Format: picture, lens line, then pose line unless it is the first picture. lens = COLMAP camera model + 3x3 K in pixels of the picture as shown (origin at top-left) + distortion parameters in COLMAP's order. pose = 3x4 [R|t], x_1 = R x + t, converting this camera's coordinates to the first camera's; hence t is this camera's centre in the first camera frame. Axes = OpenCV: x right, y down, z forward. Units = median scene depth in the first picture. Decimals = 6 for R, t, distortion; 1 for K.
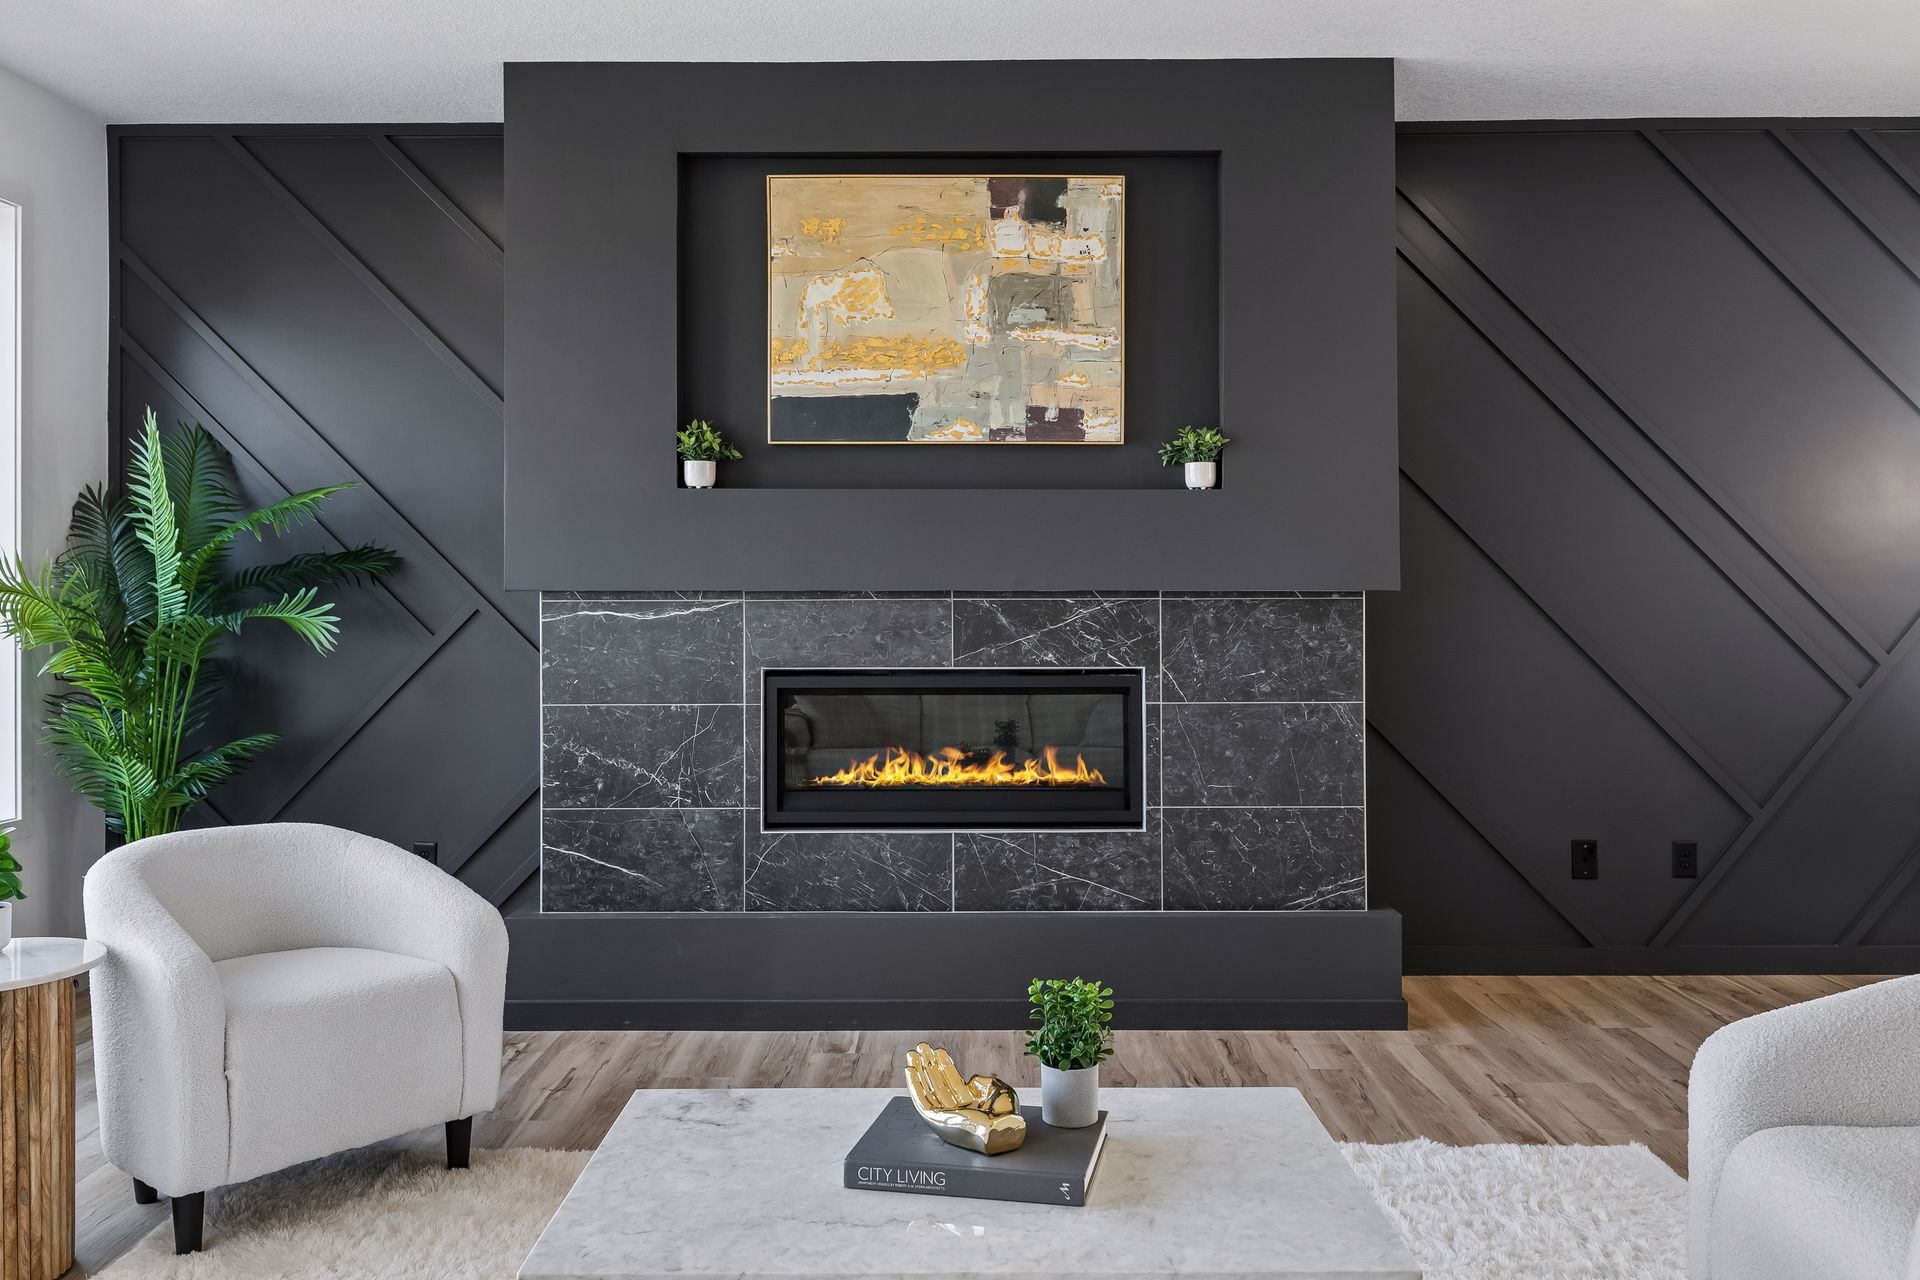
lens RADIAL K [[1576.8, 0, 963.7], [0, 1576.8, 588.3], [0, 0, 1]] dist [0.011463, -0.004527]
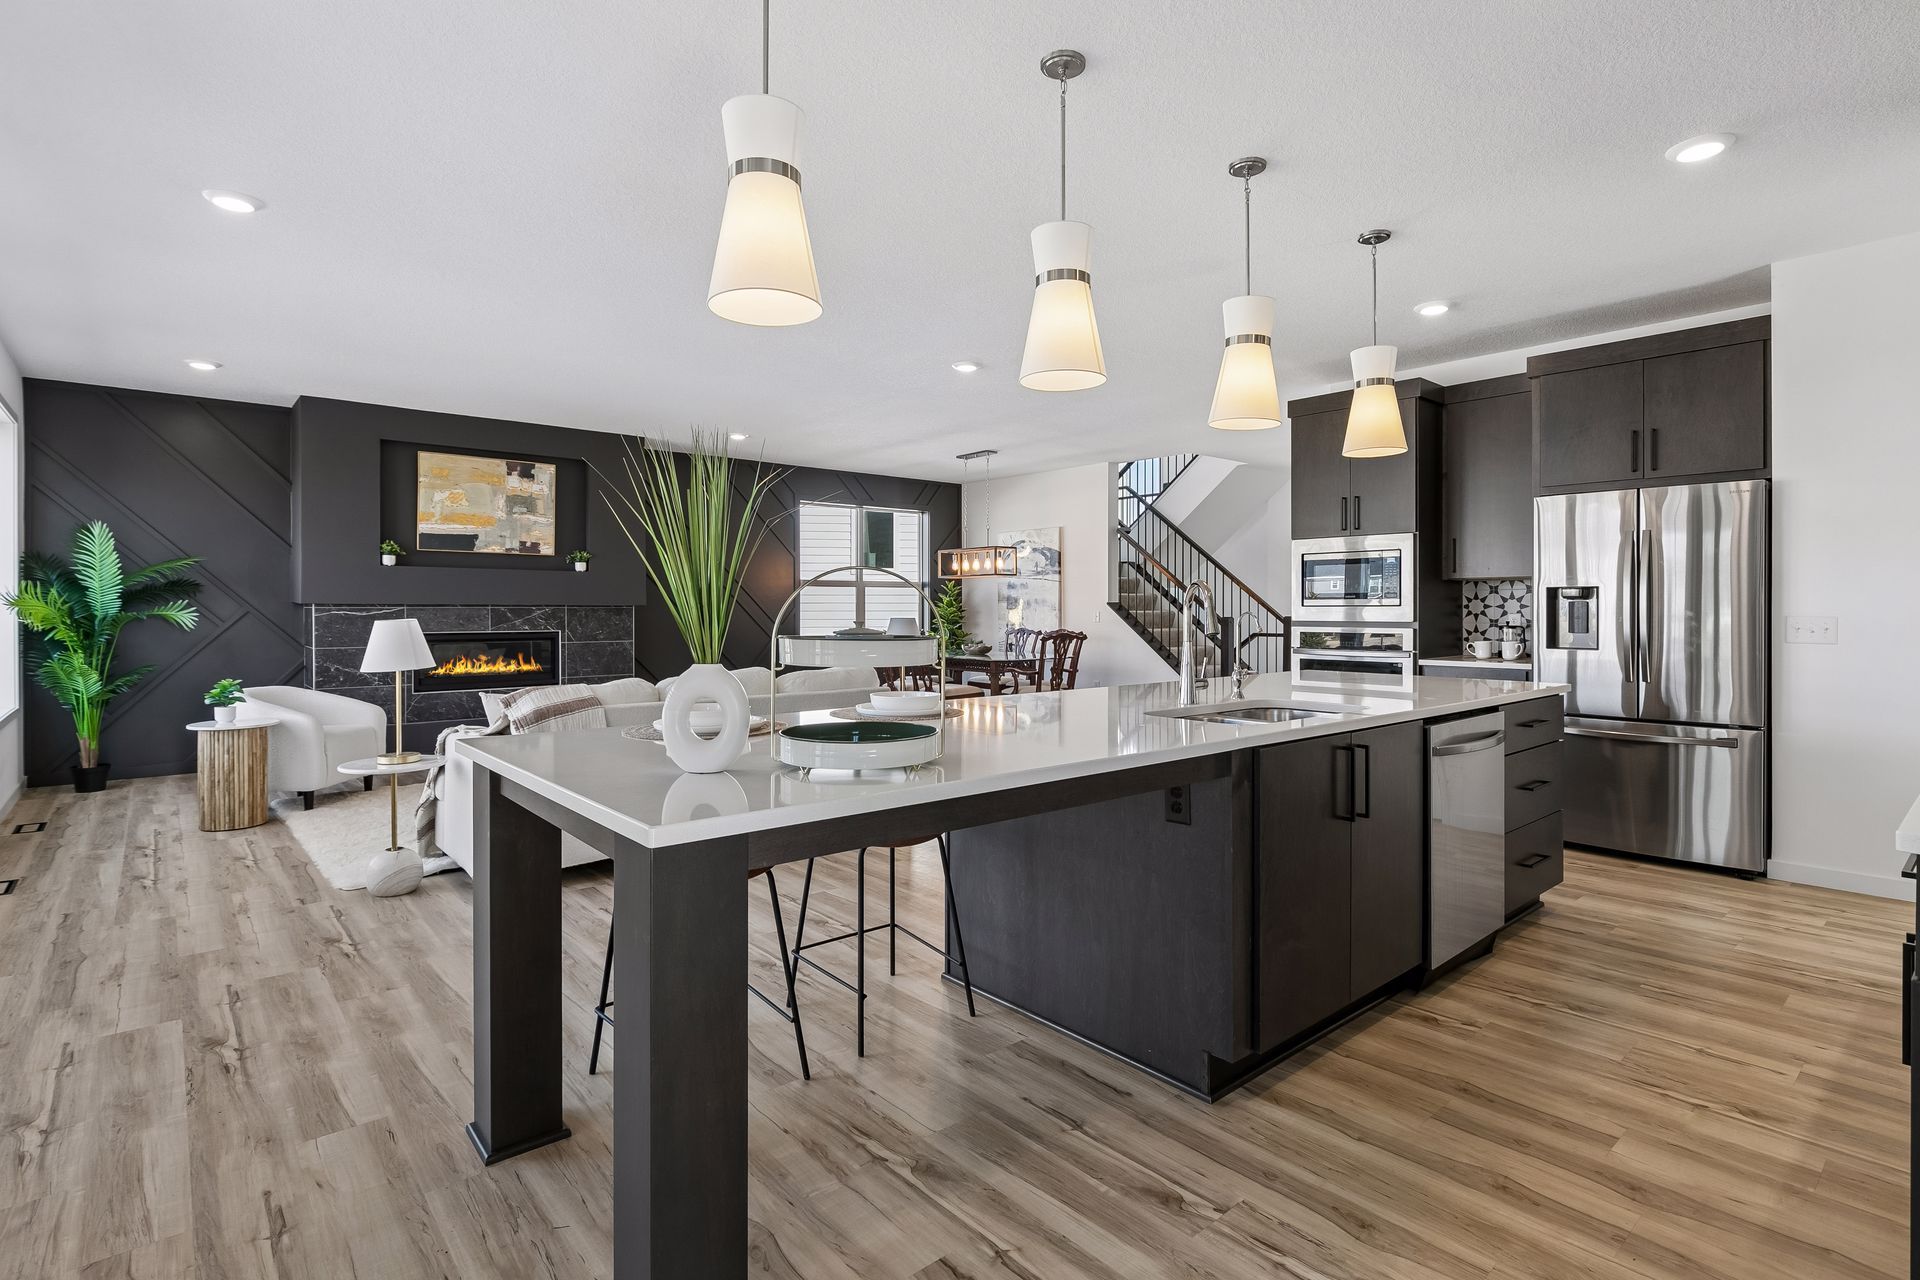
lens RADIAL K [[933.6, 0, 965.7], [0, 933.6, 614.4], [0, 0, 1]] dist [-0.003385, -0.000142]
pose [[0.750450, -0.000813, 0.660927, -0.476997], [-0.005763, 0.999953, 0.007773, 0.001454], [-0.660902, -0.009642, 0.750410, -0.827378]]
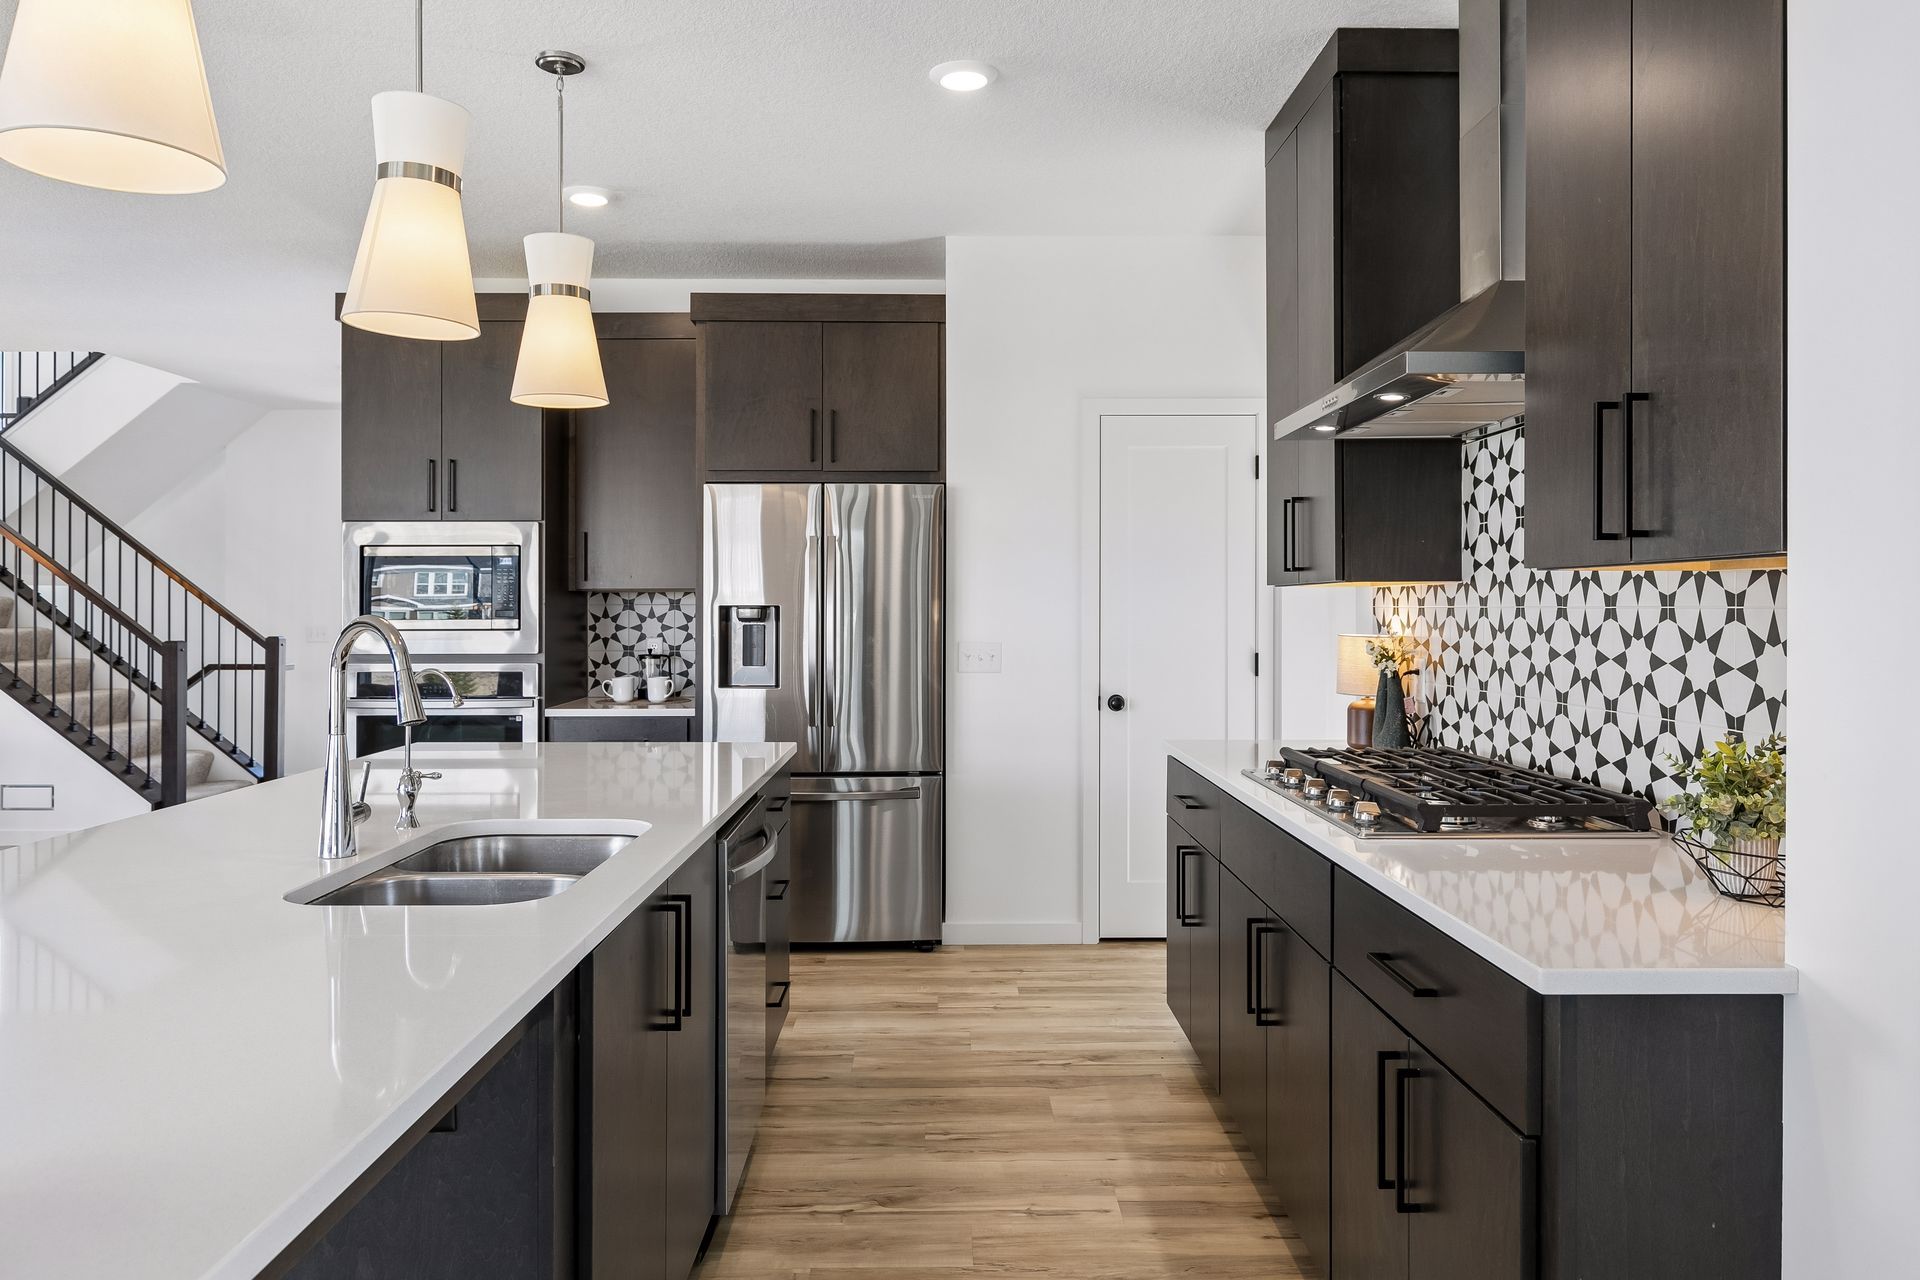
lens RADIAL K [[1321.7, 0, 951.9], [0, 1321.7, 606.2], [0, 0, 1]] dist [-0.003870, -0.002730]
pose [[-0.013373, 0.004185, 0.999902, -0.403829], [-0.003518, 0.999985, -0.004232, -0.020181], [-0.999904, -0.003574, -0.013358, -0.653433]]
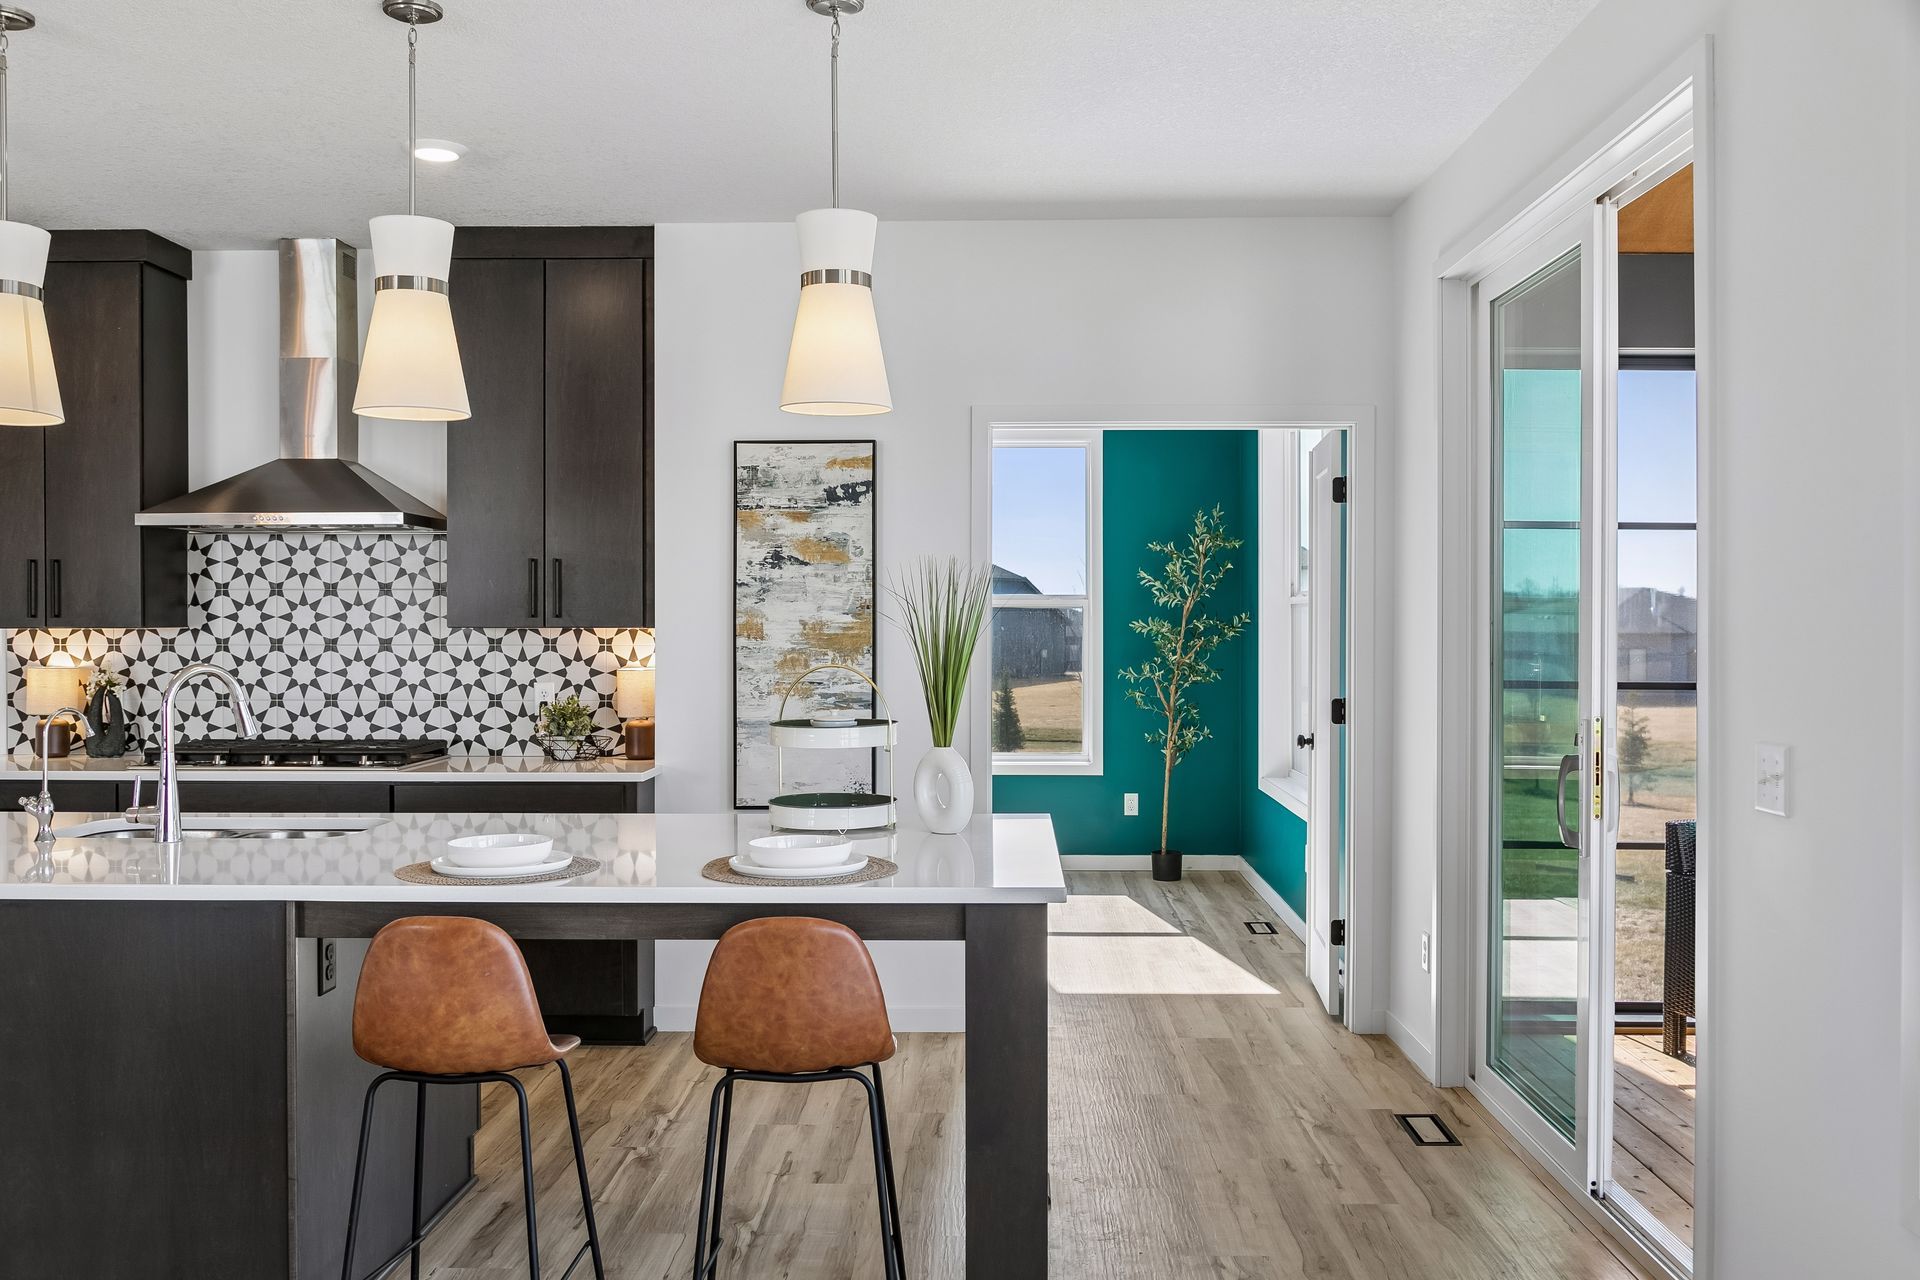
lens RADIAL K [[1627.7, 0, 960.0], [0, 1627.7, 640.0], [0, 0, 1]] dist [-0.027498, 0.013040]
pose [[-0.999792, 0.002773, 0.020216, -0.328954], [0.002916, 0.999971, 0.007029, -0.035055], [-0.020196, 0.007086, -0.999771, 0.355730]]
